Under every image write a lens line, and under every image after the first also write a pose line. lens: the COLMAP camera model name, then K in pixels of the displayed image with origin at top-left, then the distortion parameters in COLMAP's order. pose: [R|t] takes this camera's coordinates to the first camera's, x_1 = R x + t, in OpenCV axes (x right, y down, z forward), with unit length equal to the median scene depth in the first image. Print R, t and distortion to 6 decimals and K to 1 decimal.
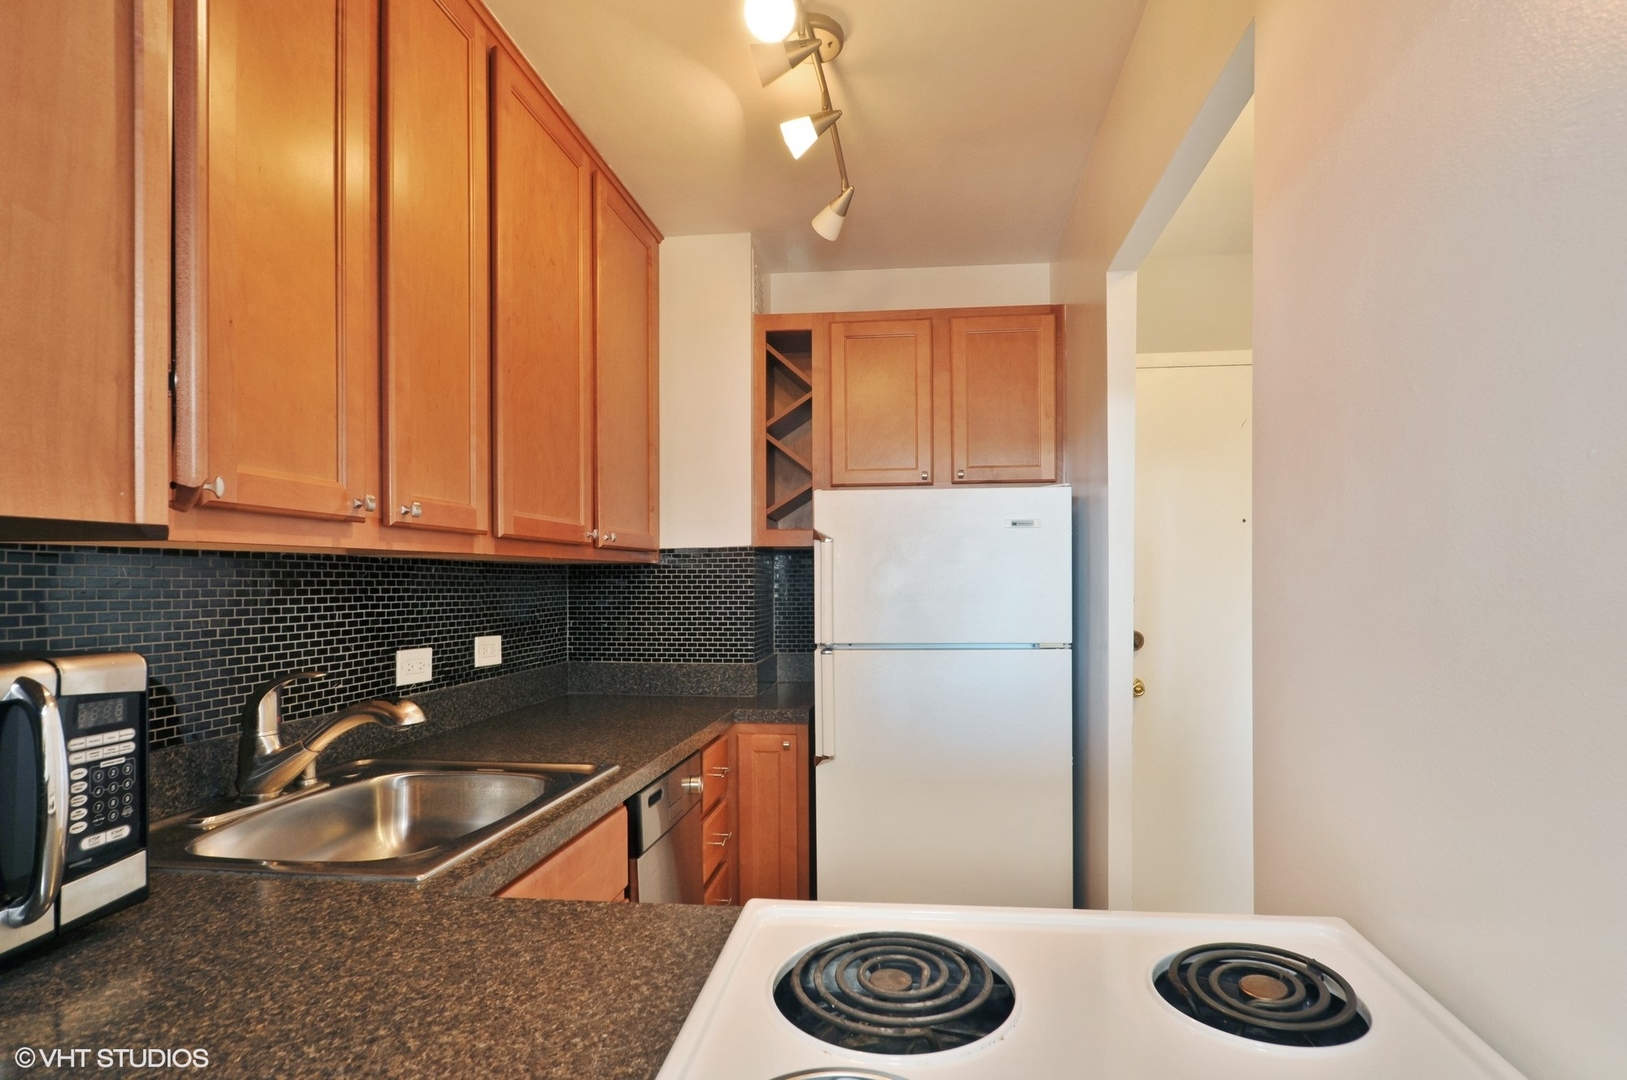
lens RADIAL K [[835.4, 0, 821.8], [0, 835.4, 579.2], [0, 0, 1]] dist [0.001629, 0.000427]
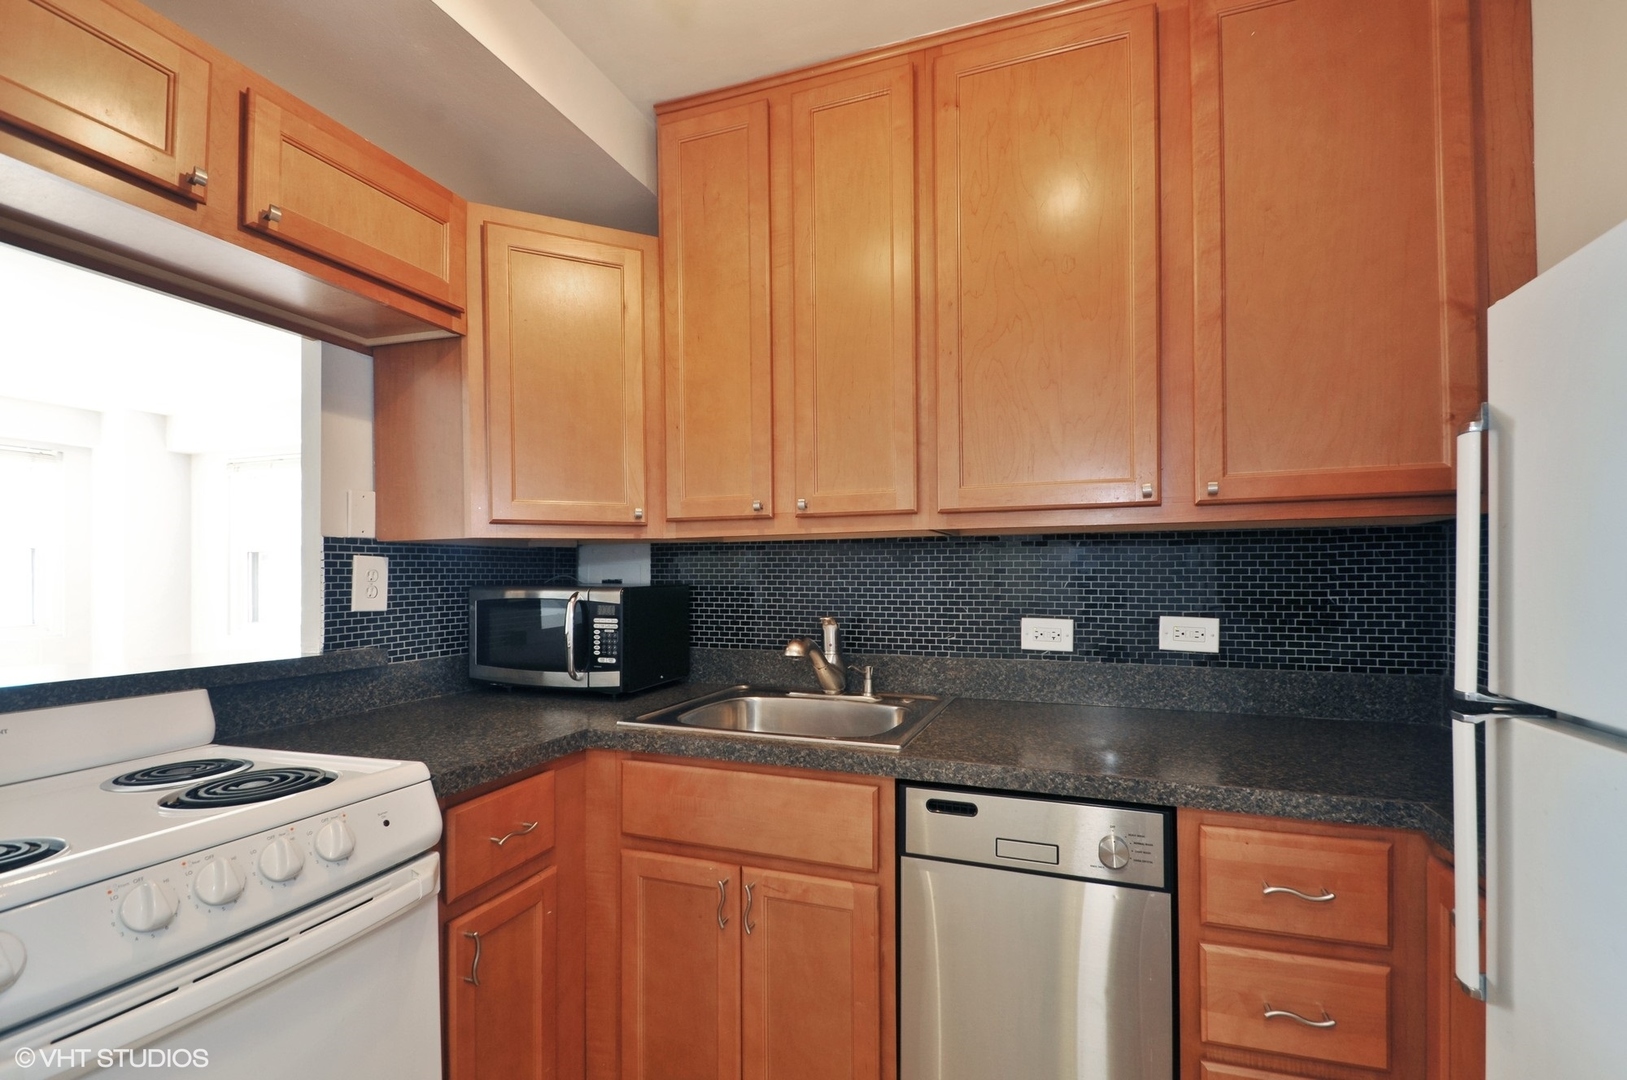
lens RADIAL K [[705.8, 0, 823.7], [0, 705.8, 571.5], [0, 0, 1]] dist [0.002138, -0.000432]
pose [[-0.227479, 0.001817, -0.973781, 0.528065], [0.007400, 0.999973, 0.000137, 0.023740], [0.973755, -0.007175, -0.227486, 1.058074]]
